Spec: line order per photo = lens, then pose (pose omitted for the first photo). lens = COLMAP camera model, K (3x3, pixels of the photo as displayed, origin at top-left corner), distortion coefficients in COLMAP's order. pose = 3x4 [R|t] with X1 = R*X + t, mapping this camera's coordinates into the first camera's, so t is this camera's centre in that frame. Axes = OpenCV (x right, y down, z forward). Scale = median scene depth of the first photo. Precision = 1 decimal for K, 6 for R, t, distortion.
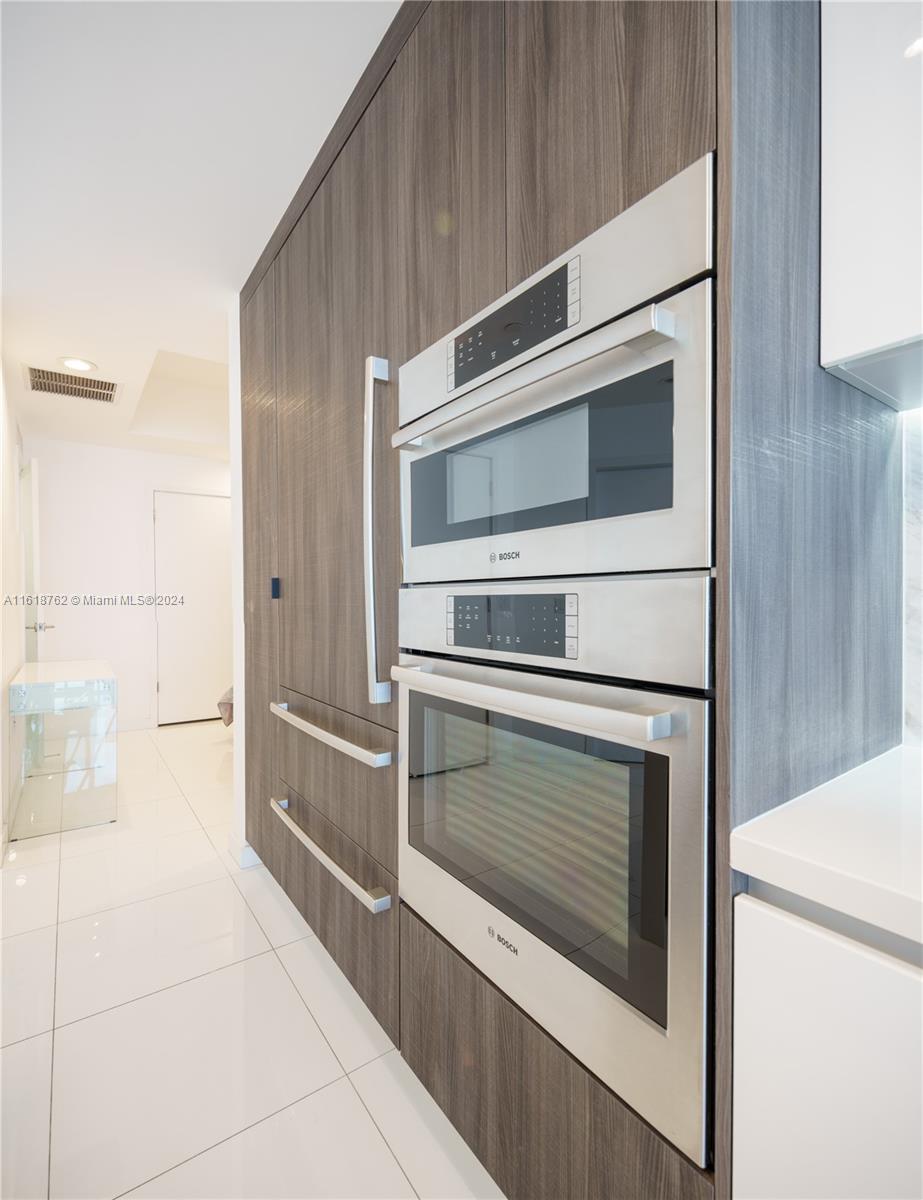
lens RADIAL K [[546.2, 0, 464.5], [0, 546.2, 612.1], [0, 0, 1]] dist [-0.001032, -0.000307]
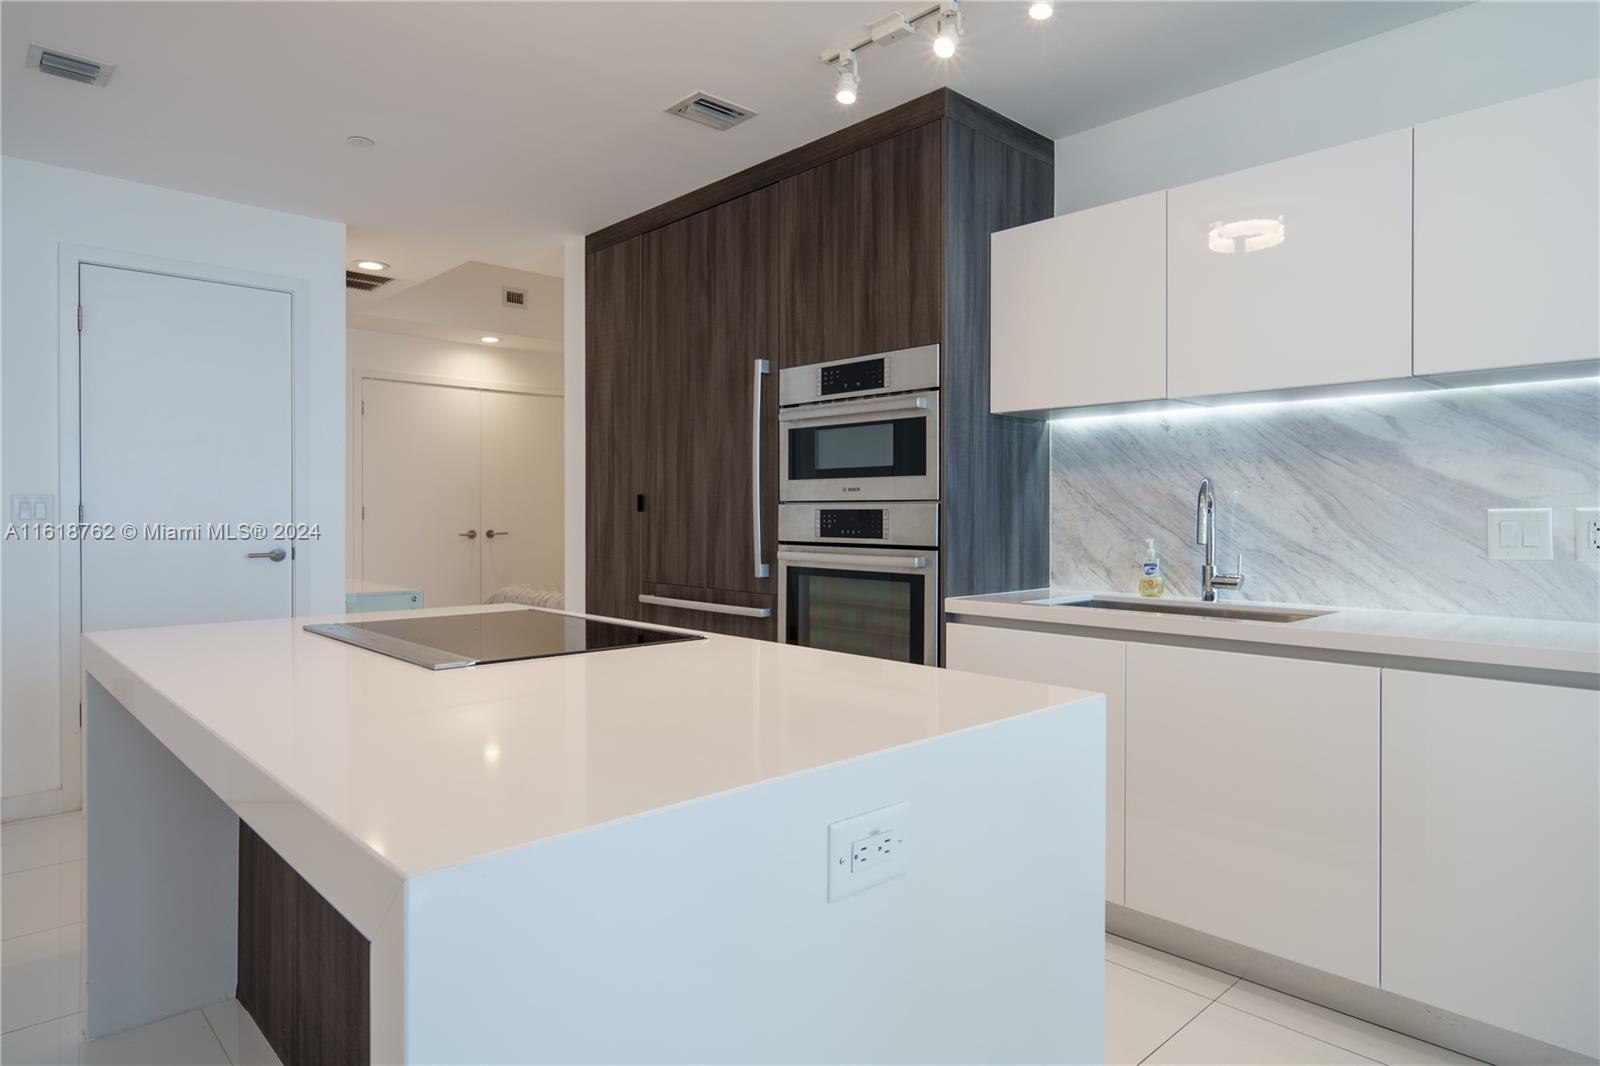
lens RADIAL K [[923.7, 0, 799.8], [0, 923.7, 526.8], [0, 0, 1]] dist [-0.033055, -0.001246]
pose [[0.992266, 0.008489, 0.123837, -0.477626], [-0.006643, 0.999861, -0.015310, 0.075870], [-0.123949, 0.014369, 0.992185, -2.083898]]
